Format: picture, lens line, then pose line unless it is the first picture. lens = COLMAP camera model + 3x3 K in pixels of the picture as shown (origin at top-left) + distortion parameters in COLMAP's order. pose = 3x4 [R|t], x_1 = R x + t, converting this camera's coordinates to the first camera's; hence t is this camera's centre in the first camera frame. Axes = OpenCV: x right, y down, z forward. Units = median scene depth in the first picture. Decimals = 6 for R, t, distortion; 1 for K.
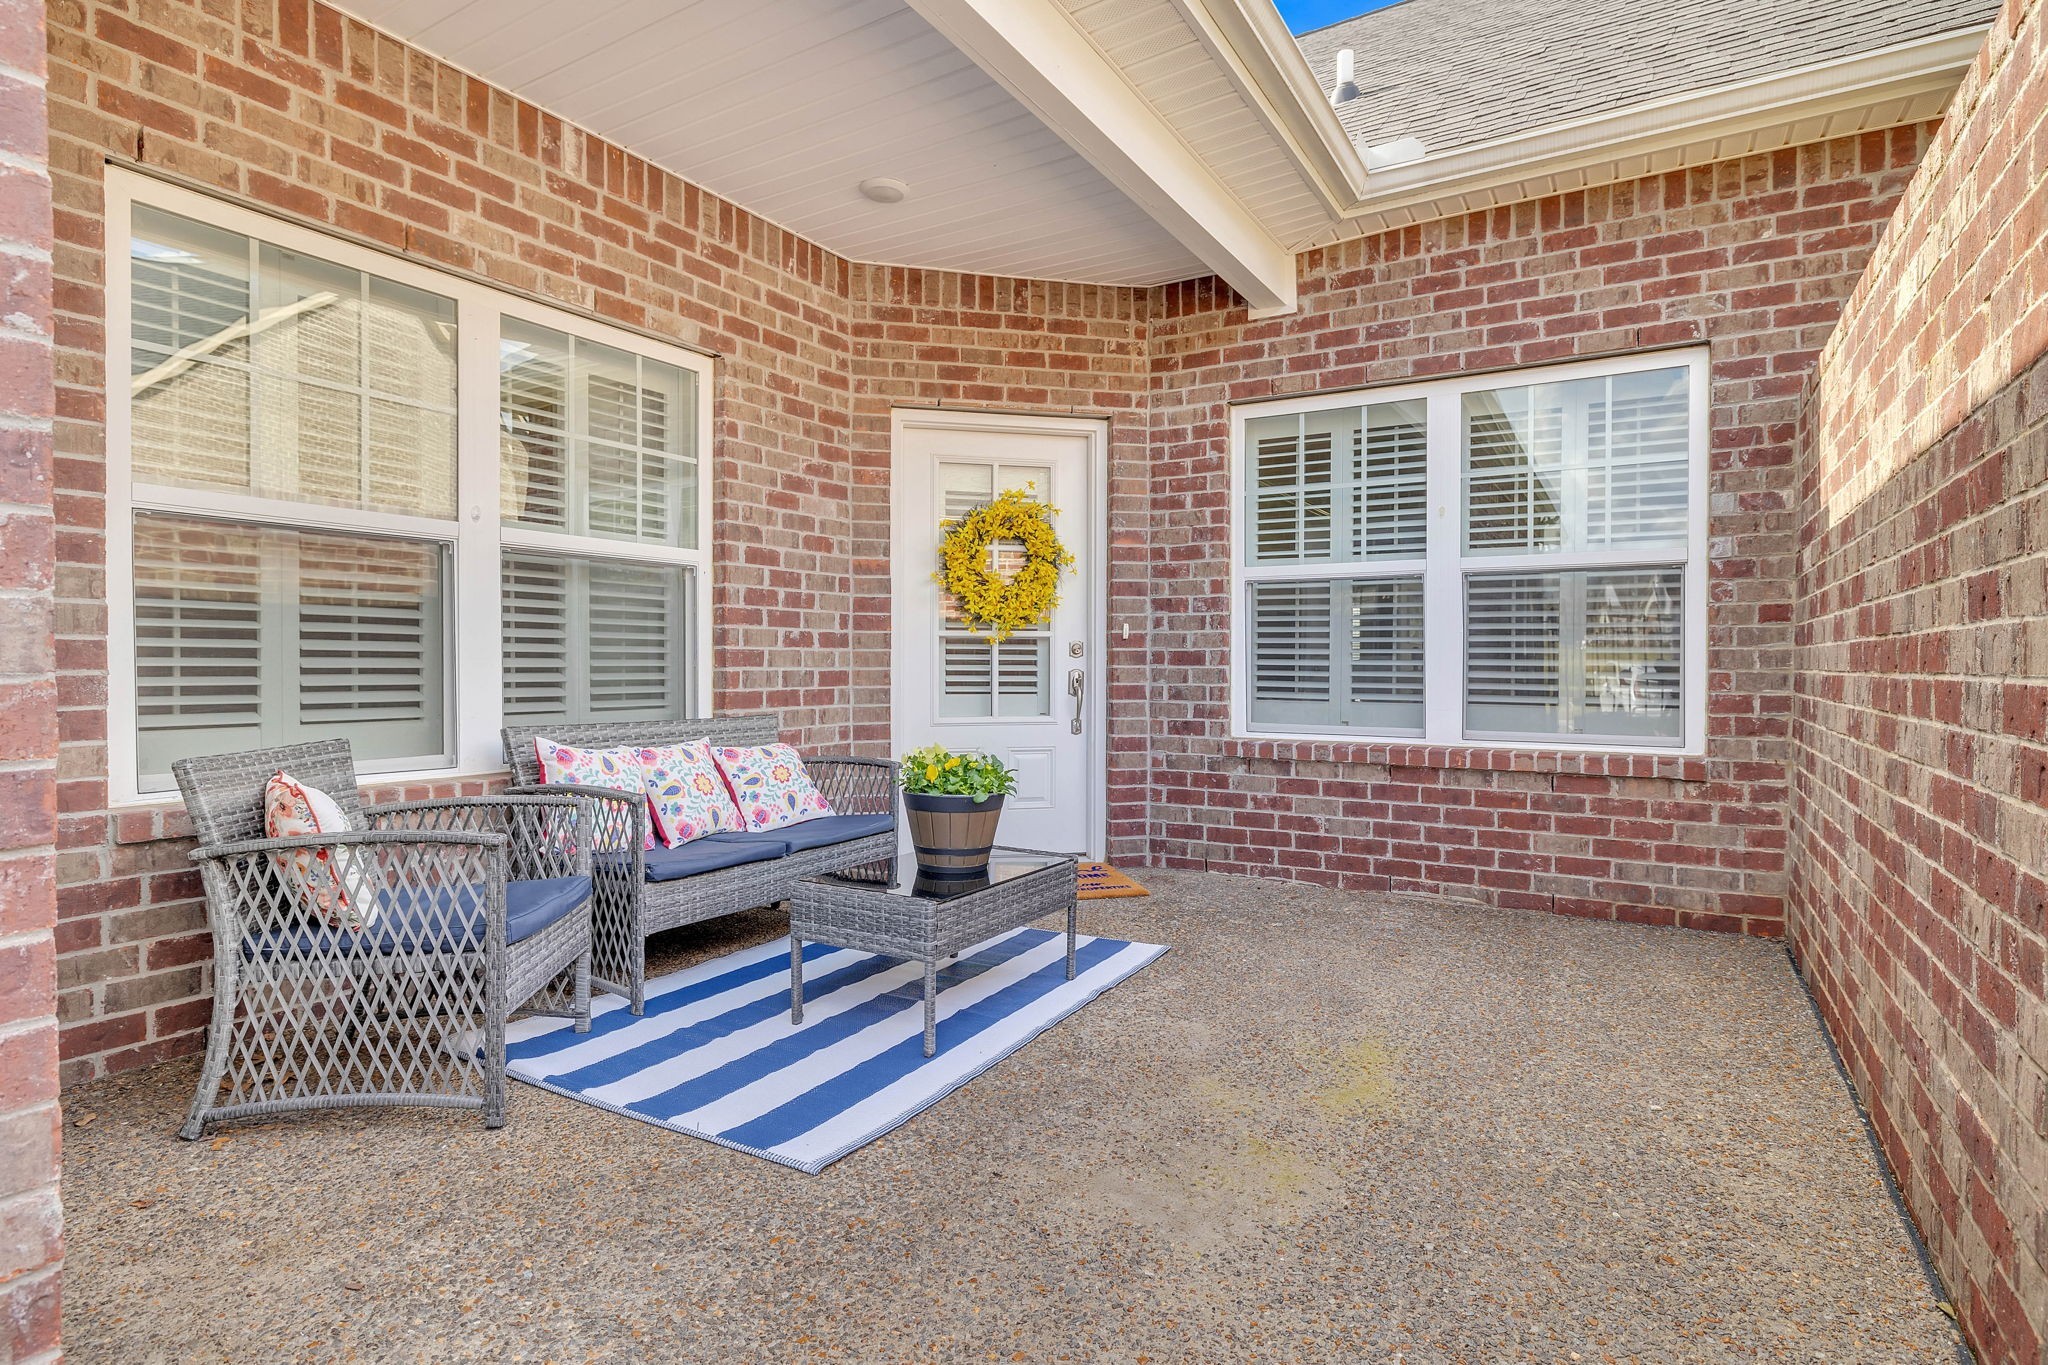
lens RADIAL K [[1020.9, 0, 1024.0], [0, 1020.9, 682.5], [0, 0, 1]] dist [-0.003191, -0.000633]
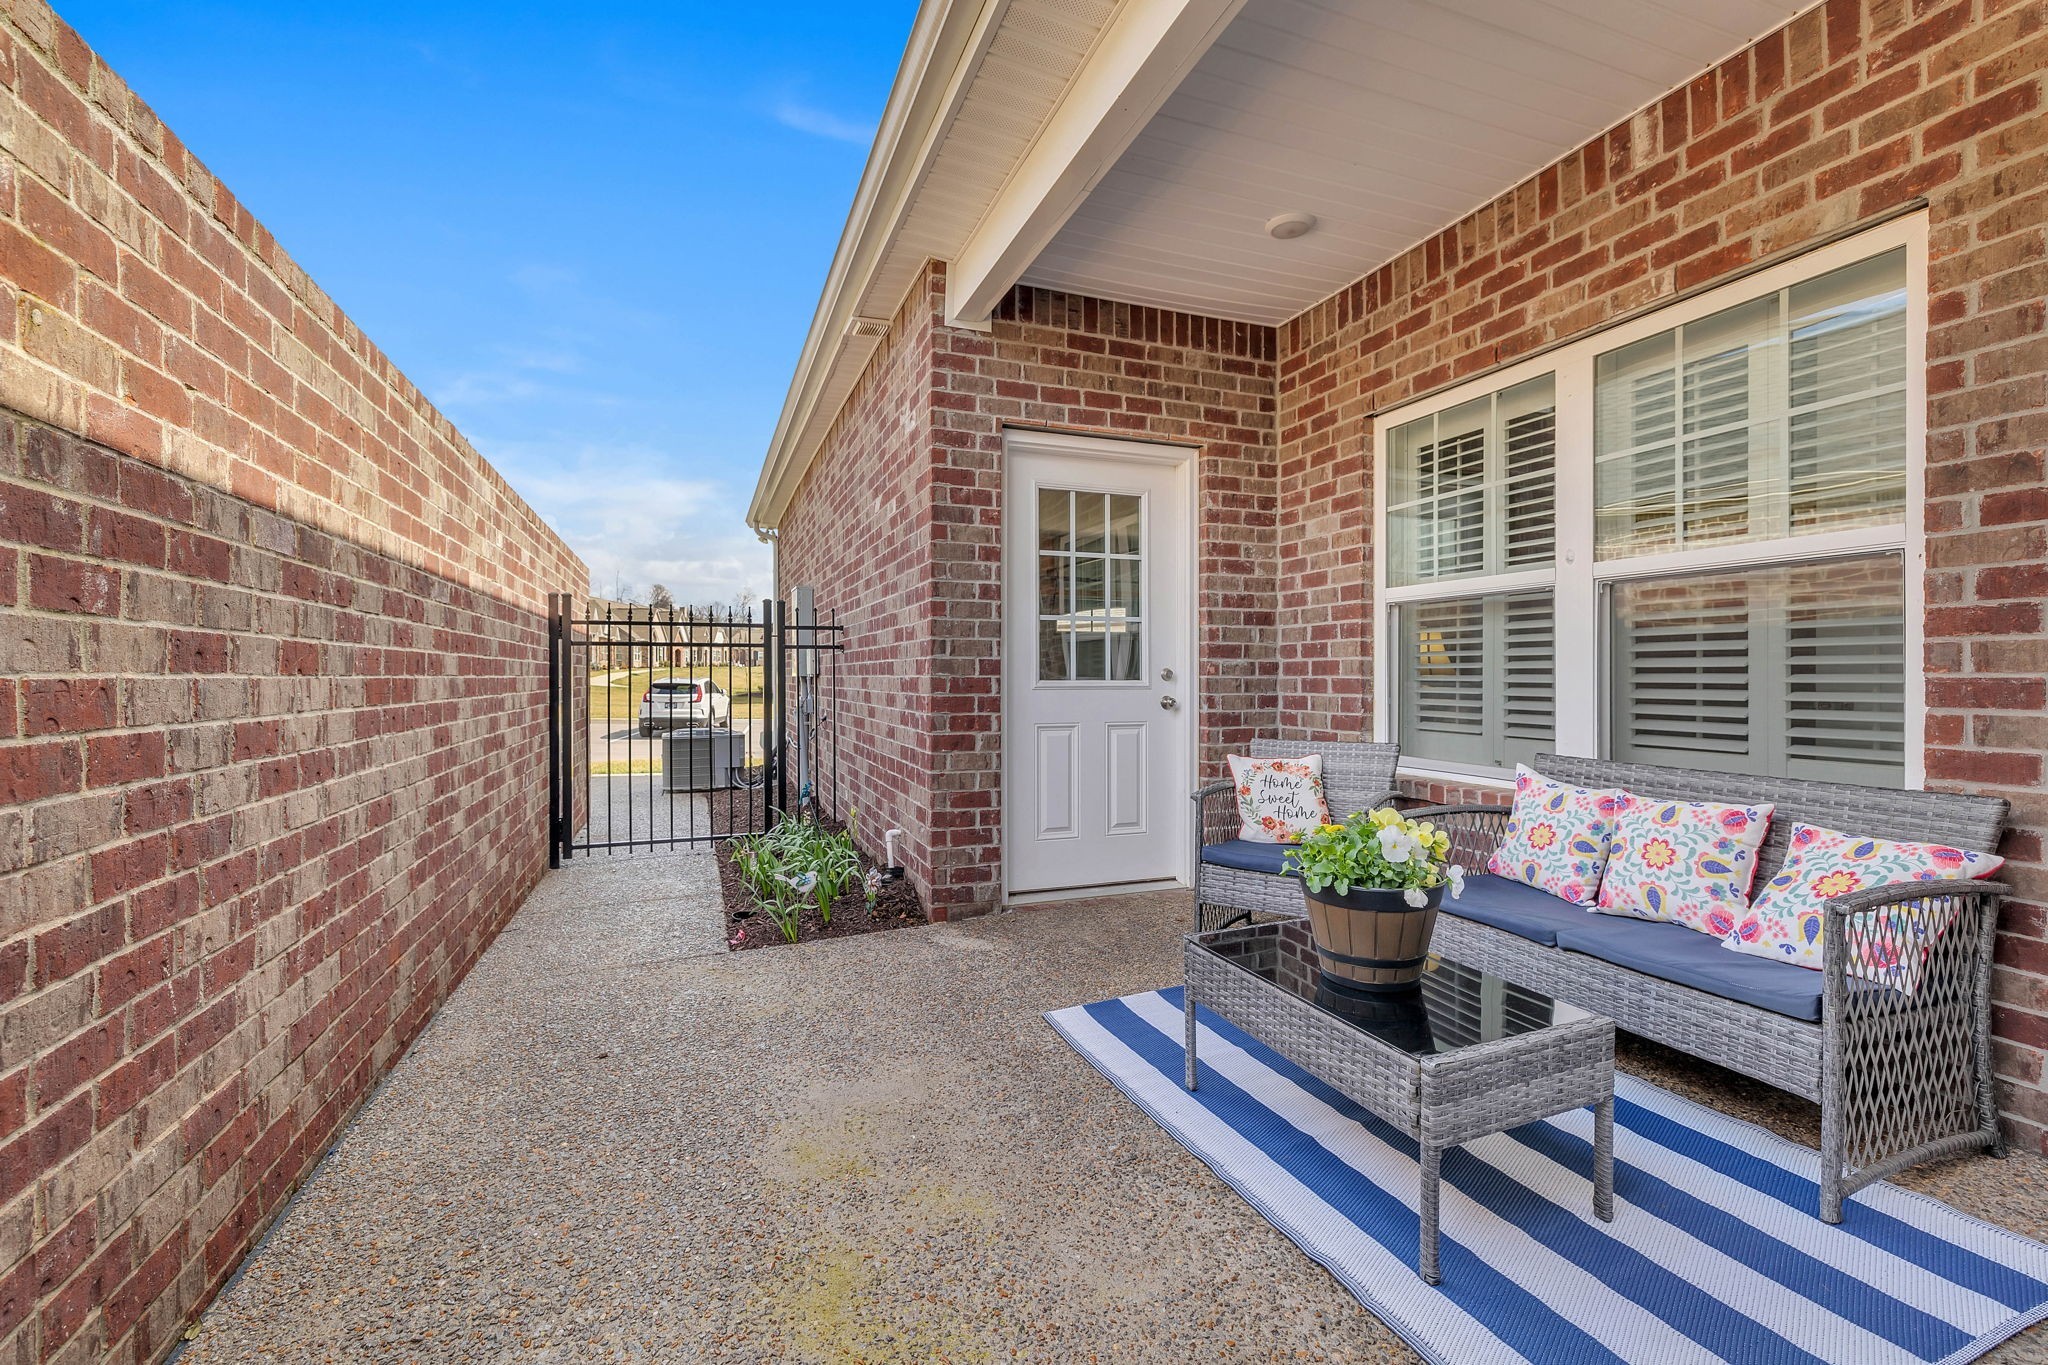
lens RADIAL K [[864.8, 0, 1024.0], [0, 864.8, 682.5], [0, 0, 1]] dist [0.001573, 0.000092]
pose [[-0.602135, 0.003832, -0.798385, 0.640183], [-0.015015, 0.999757, 0.016123, -0.043833], [0.798253, 0.021696, -0.601932, 1.279213]]
